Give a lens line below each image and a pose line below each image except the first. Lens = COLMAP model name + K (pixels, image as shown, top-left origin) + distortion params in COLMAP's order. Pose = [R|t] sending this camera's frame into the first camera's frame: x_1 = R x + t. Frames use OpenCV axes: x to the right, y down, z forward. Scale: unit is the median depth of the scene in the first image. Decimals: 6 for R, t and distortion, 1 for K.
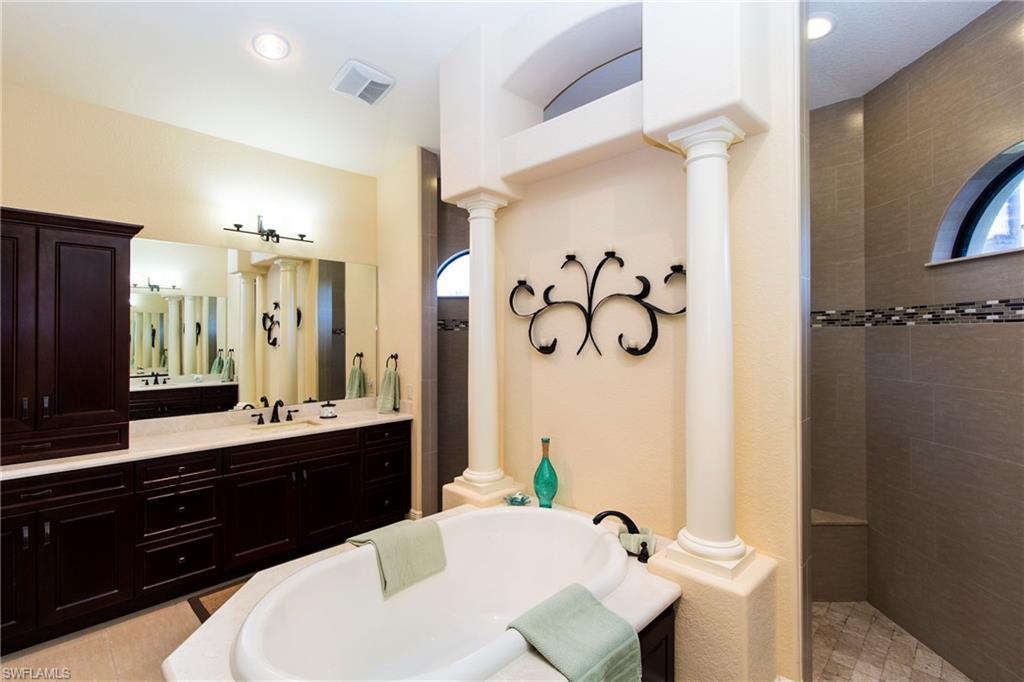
lens RADIAL K [[472.8, 0, 516.2], [0, 472.8, 334.3], [0, 0, 1]] dist [0.000286, 0.000202]
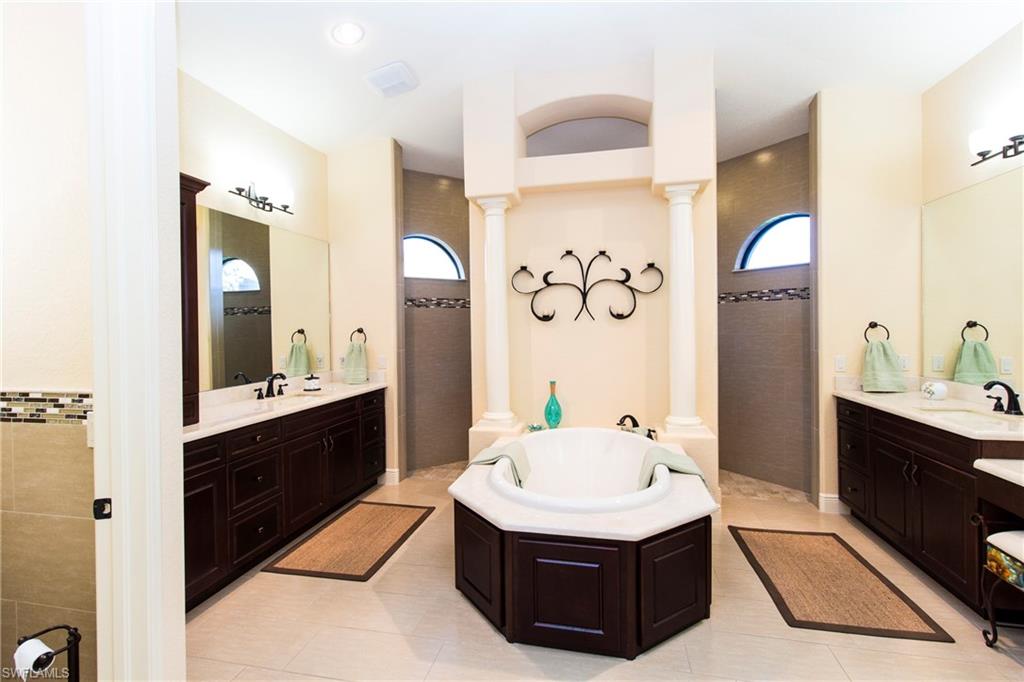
lens RADIAL K [[472.8, 0, 501.2], [0, 472.8, 338.3], [0, 0, 1]] dist [0.000286, 0.000202]
pose [[0.848229, -0.020781, 0.529222, -0.794217], [0.007909, 0.999616, 0.026576, 0.055591], [-0.529571, -0.018357, 0.848067, -0.096009]]
